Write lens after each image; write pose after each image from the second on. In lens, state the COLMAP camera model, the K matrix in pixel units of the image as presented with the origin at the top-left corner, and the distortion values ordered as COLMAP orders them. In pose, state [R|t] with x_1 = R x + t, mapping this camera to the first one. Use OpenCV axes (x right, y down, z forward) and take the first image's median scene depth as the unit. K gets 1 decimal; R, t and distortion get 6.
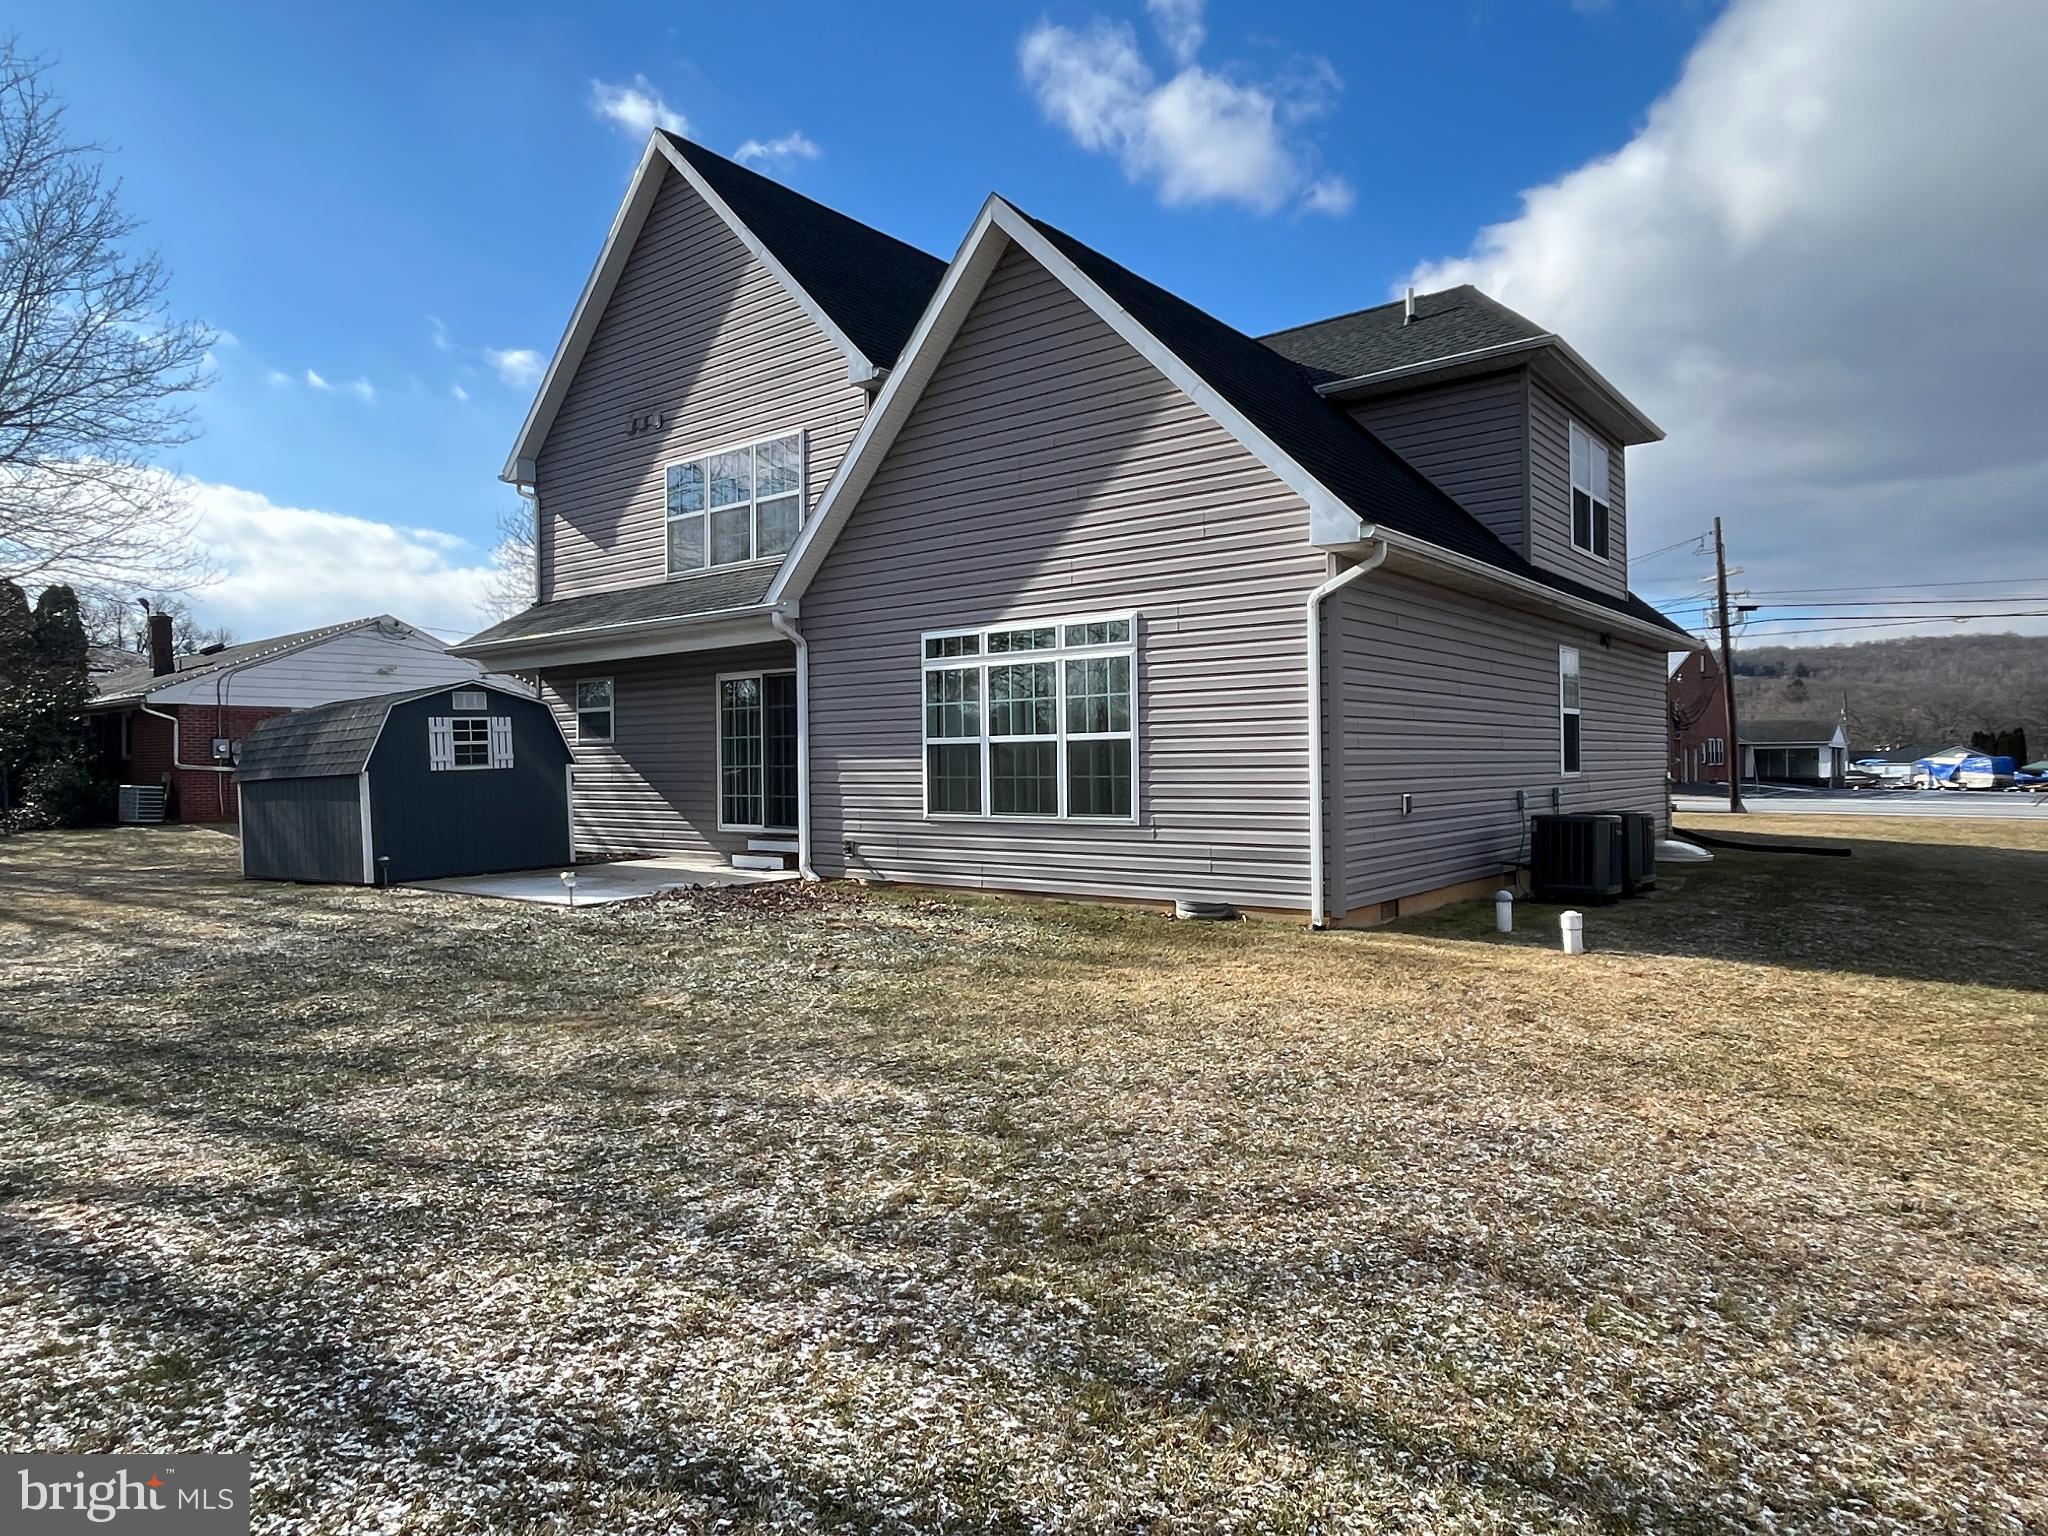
lens RADIAL K [[1240.9, 0, 1023.8], [0, 1240.9, 771.5], [0, 0, 1]] dist [0.002742, -0.000034]
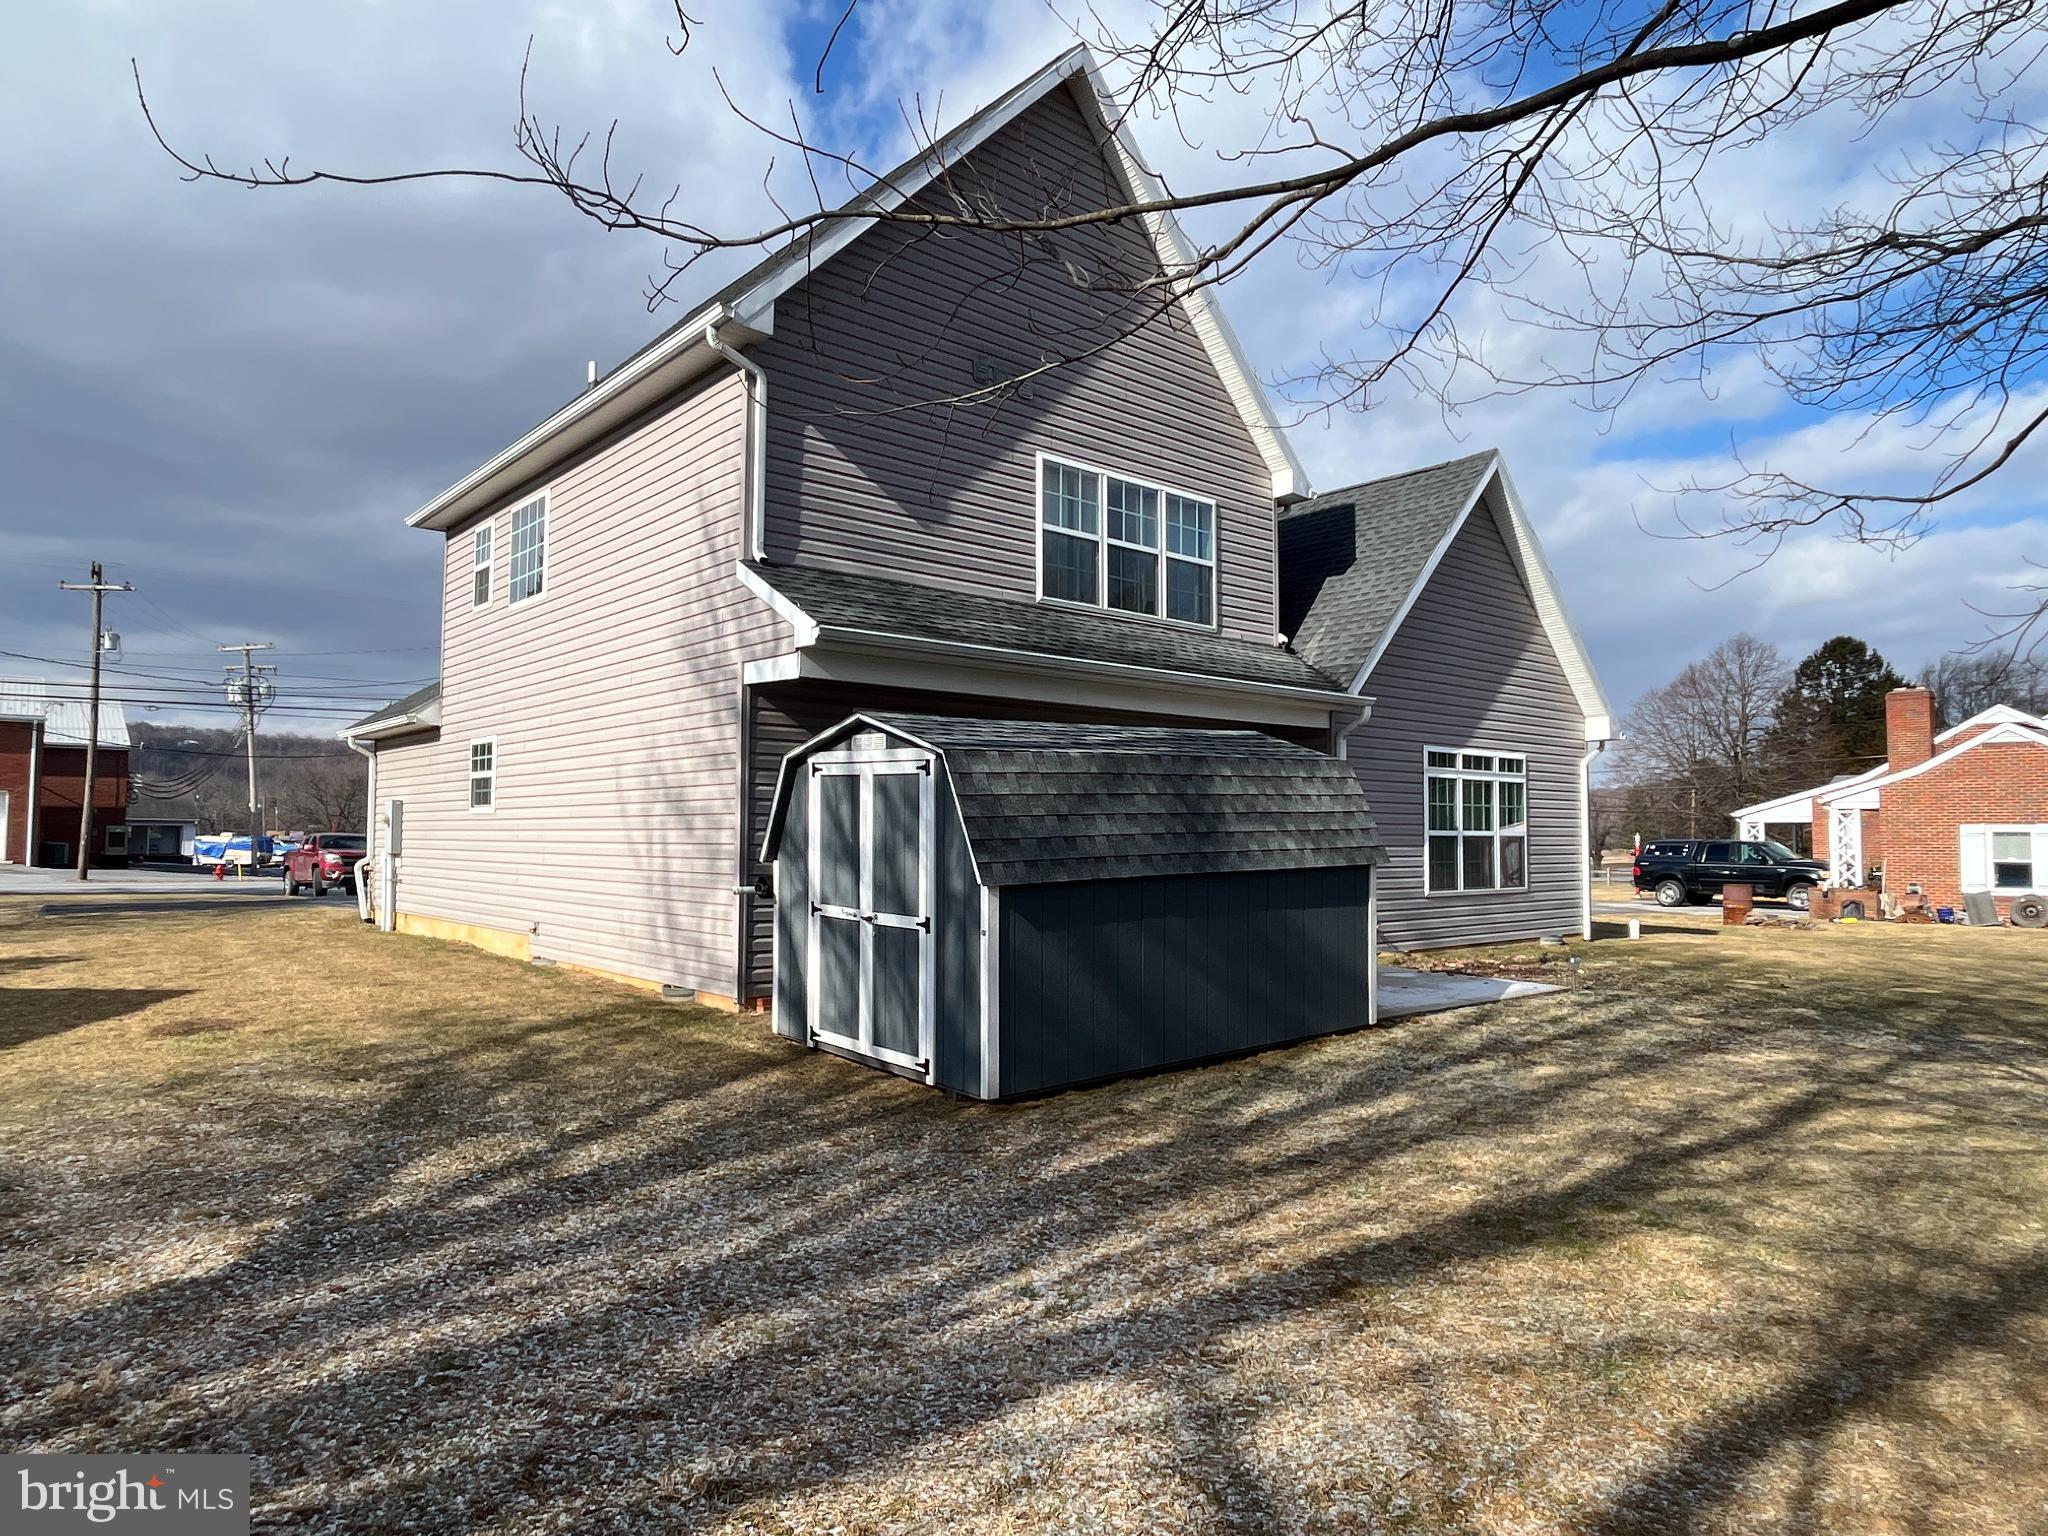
lens RADIAL K [[1240.9, 0, 1022.4], [0, 1240.9, 767.5], [0, 0, 1]] dist [0.002742, -0.000034]
pose [[0.194965, 0.068258, 0.978432, -1.379243], [-0.005319, 0.997634, -0.068538, -0.002481], [-0.980796, 0.008158, 0.194867, 1.161767]]
